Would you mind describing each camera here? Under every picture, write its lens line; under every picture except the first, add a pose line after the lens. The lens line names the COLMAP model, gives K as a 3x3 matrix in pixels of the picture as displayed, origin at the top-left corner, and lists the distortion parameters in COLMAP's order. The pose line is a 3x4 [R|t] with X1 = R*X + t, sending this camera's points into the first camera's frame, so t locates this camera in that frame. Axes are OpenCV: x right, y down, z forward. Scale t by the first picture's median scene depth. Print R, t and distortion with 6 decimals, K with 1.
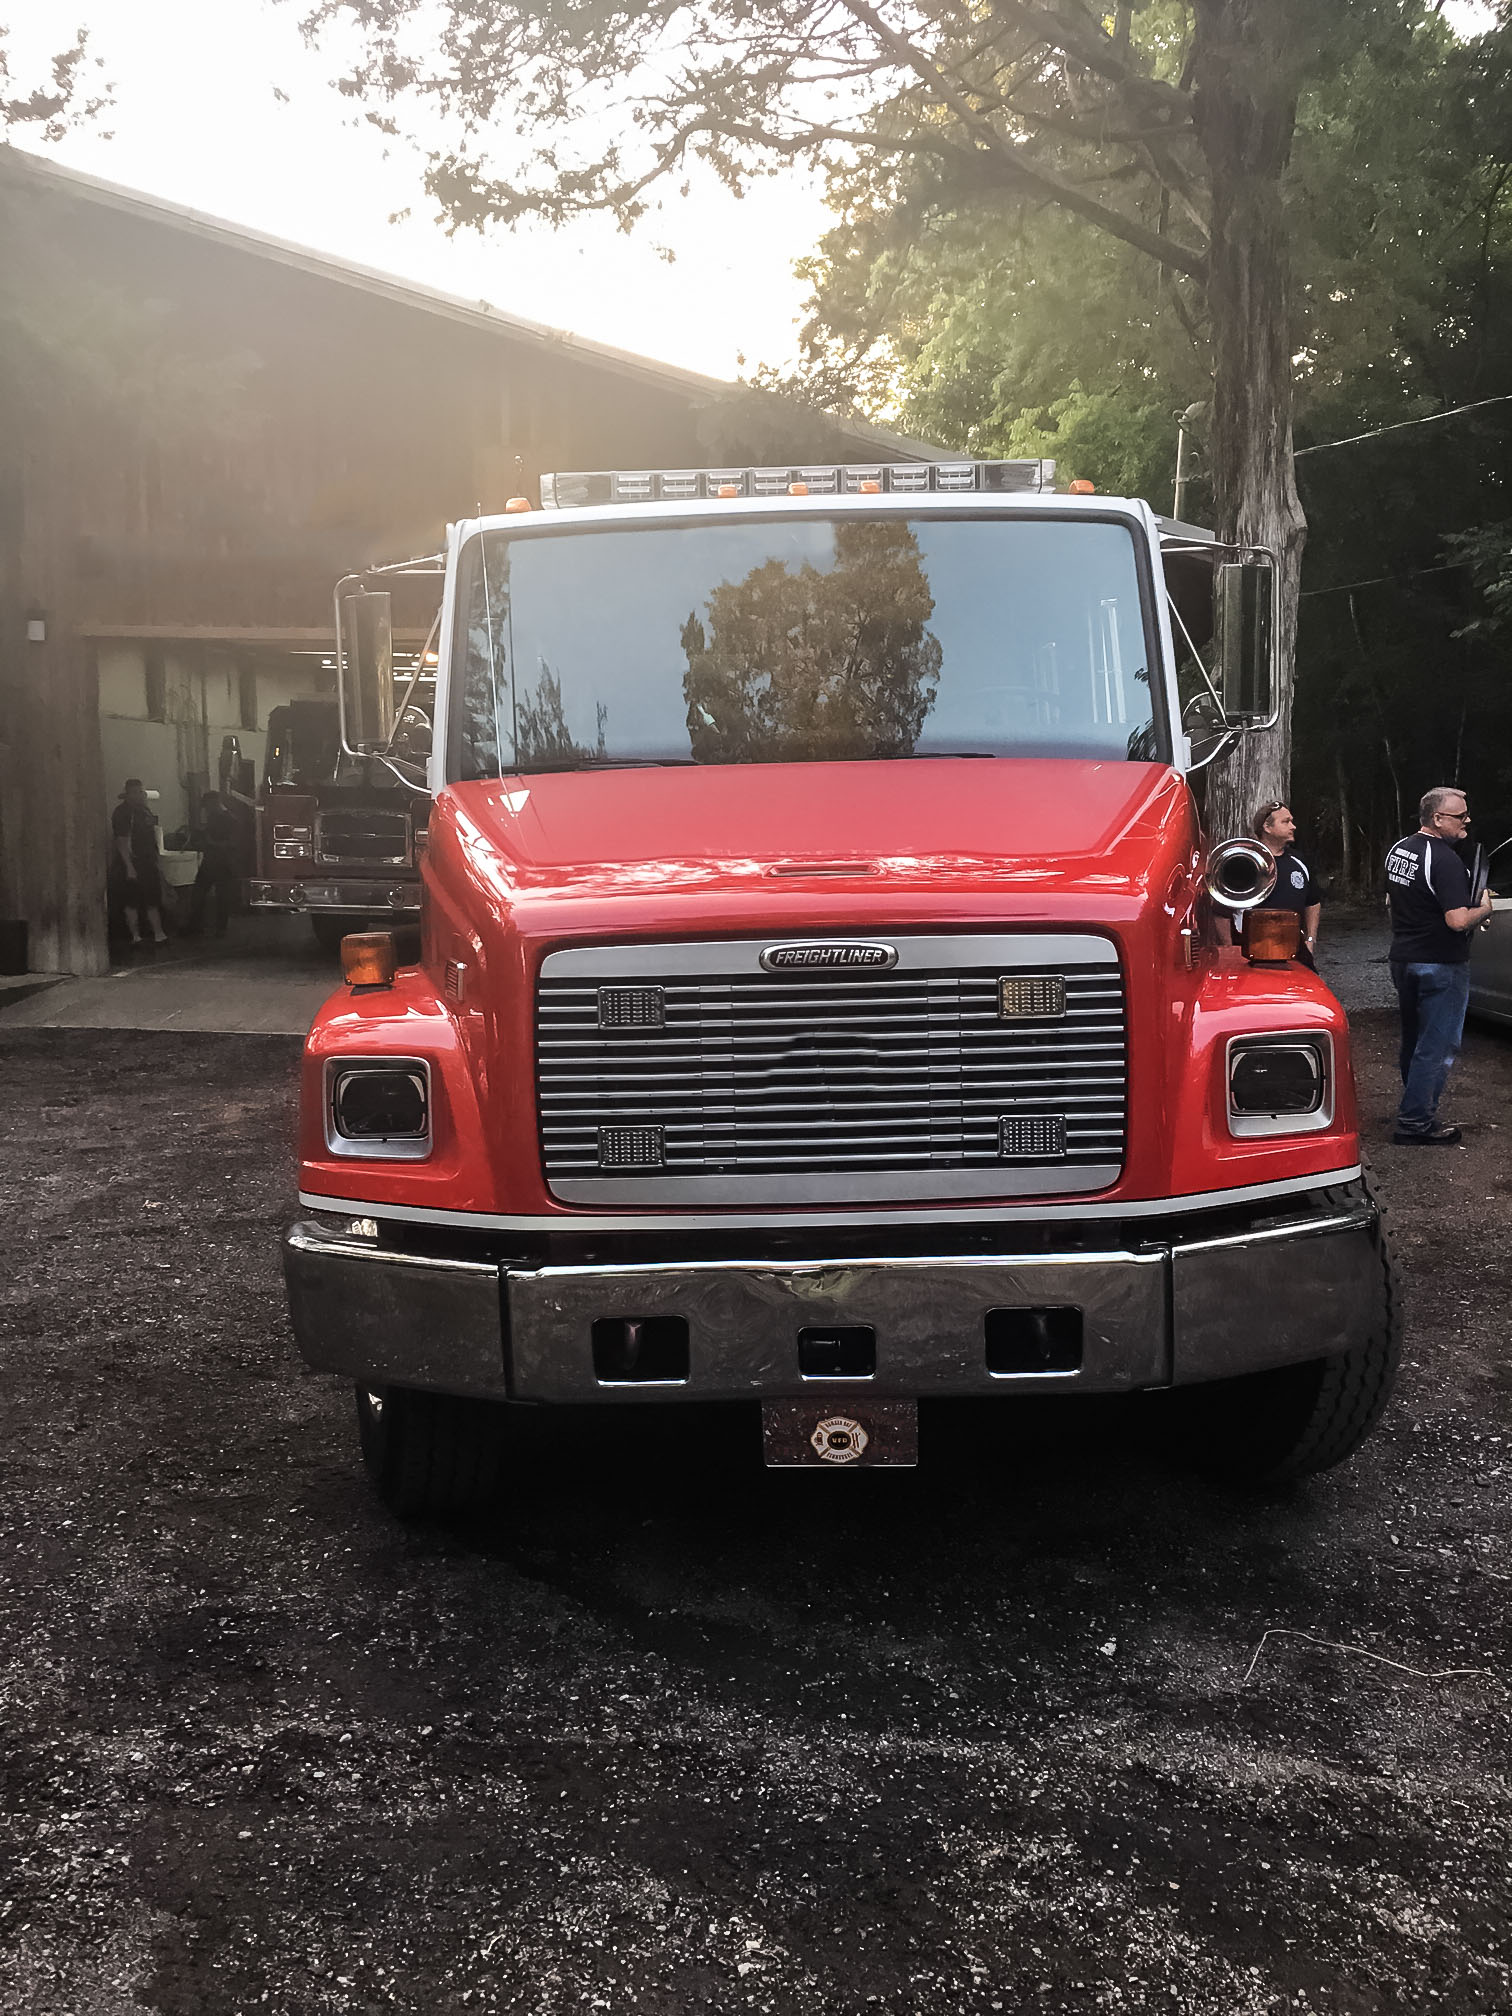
lens RADIAL K [[1733.0, 0, 758.7], [0, 1733.0, 1000.7], [0, 0, 1]] dist [0.077238, -0.089899]
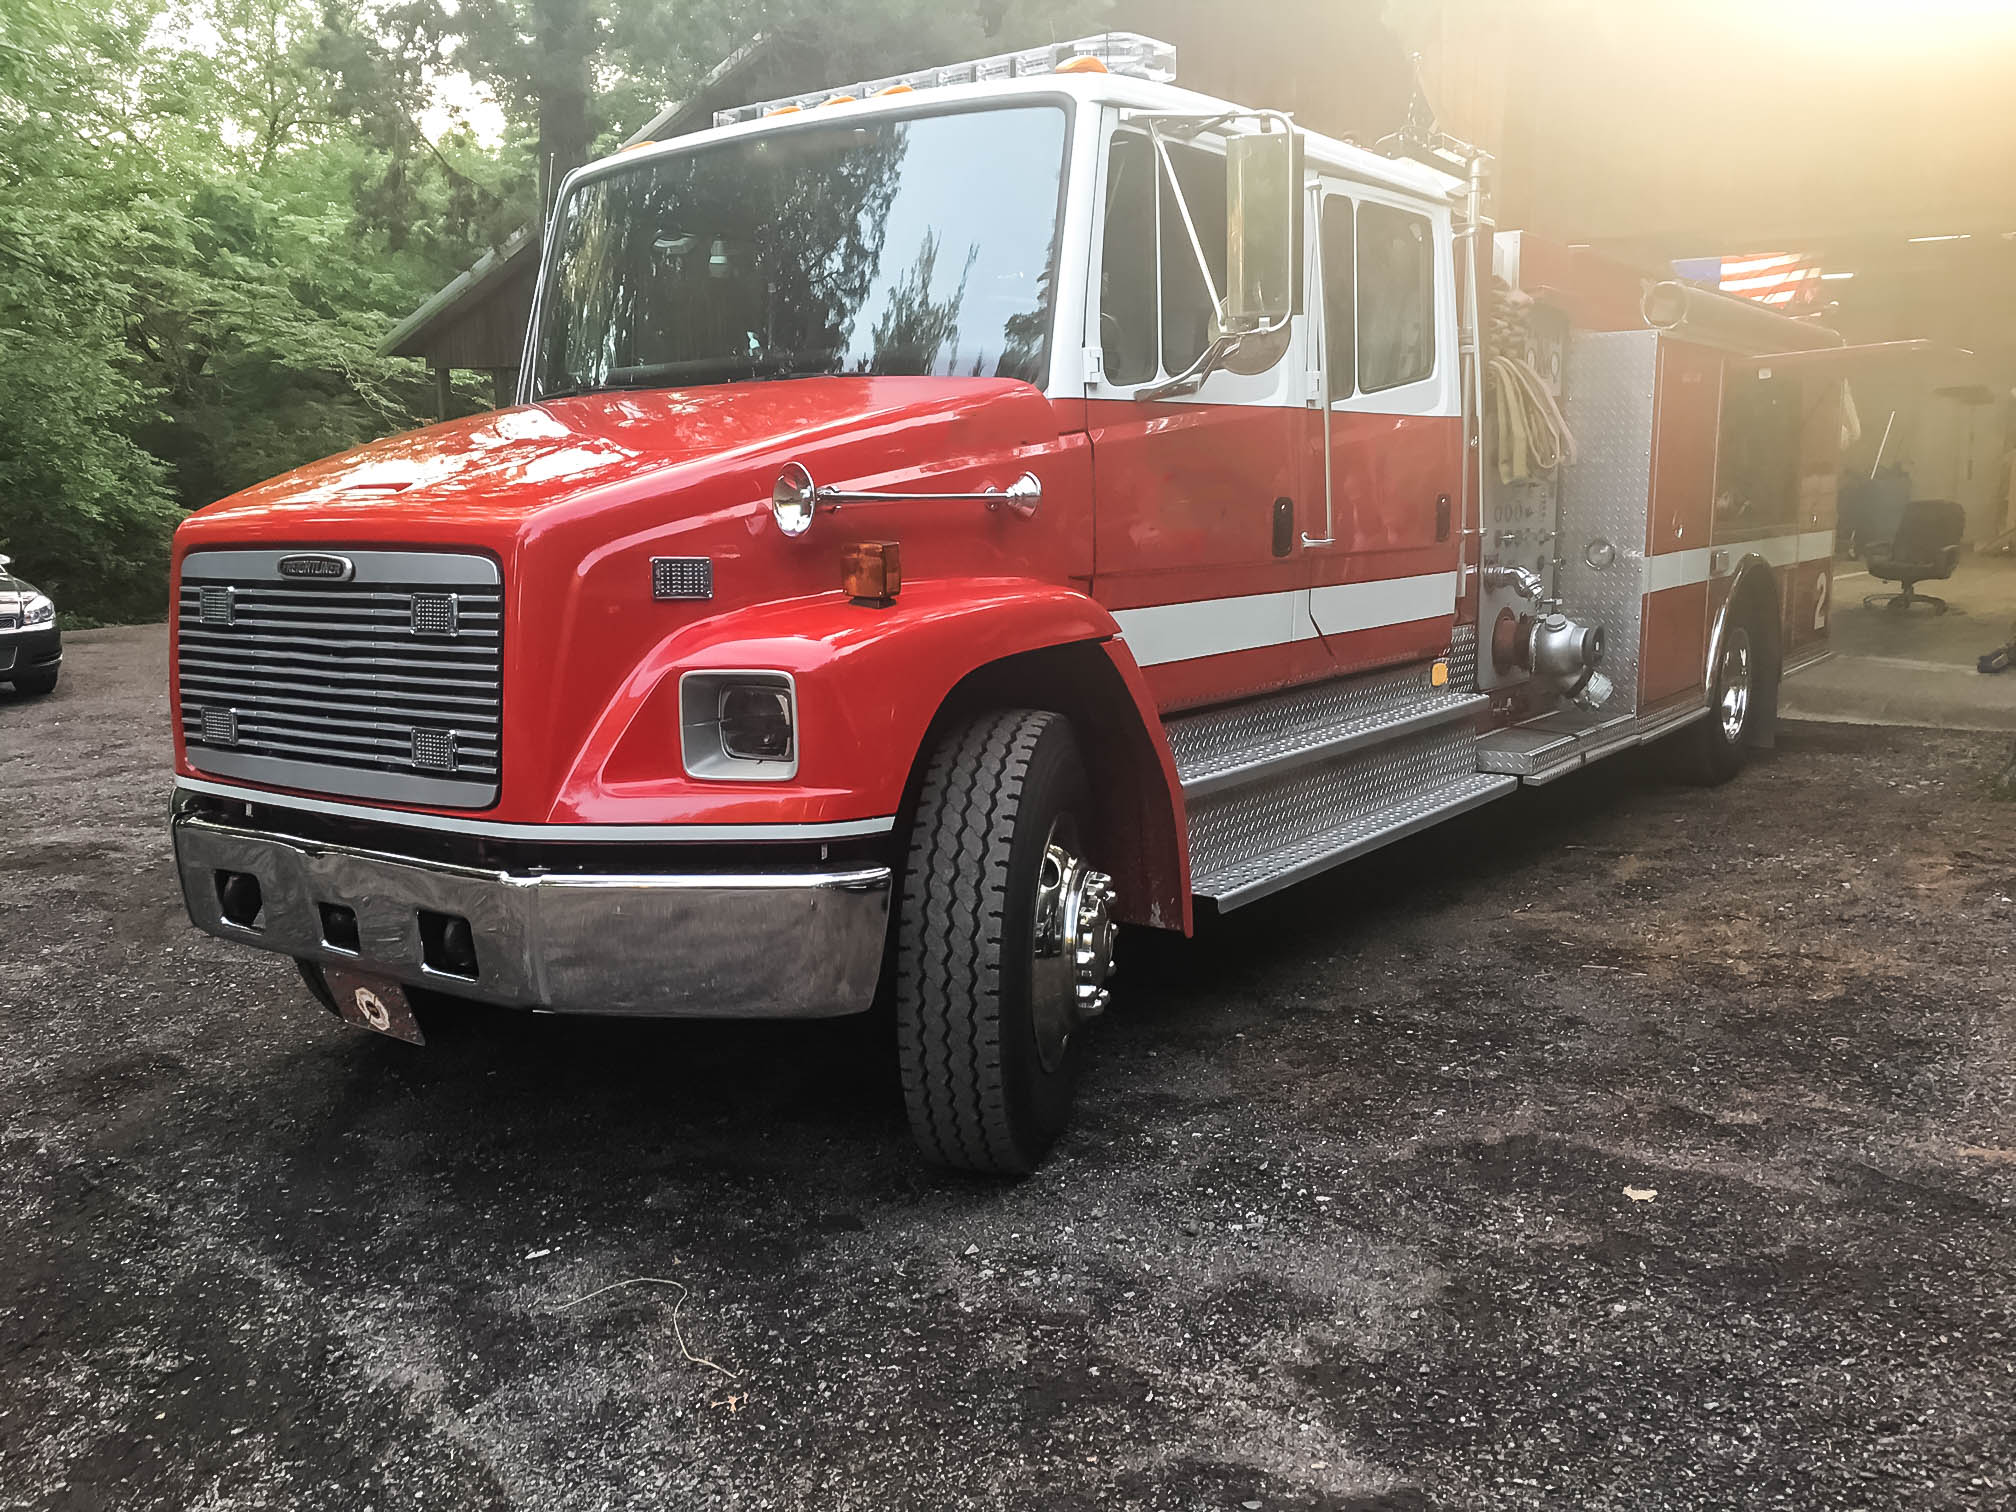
lens RADIAL K [[1733.0, 0, 1015.6], [0, 1733.0, 754.0], [0, 0, 1]] dist [0.077238, -0.089899]
pose [[0.808067, 0.096960, -0.581056, 1.038316], [-0.055558, 0.994509, 0.088688, -0.030675], [0.586464, -0.039384, 0.809017, 0.357943]]
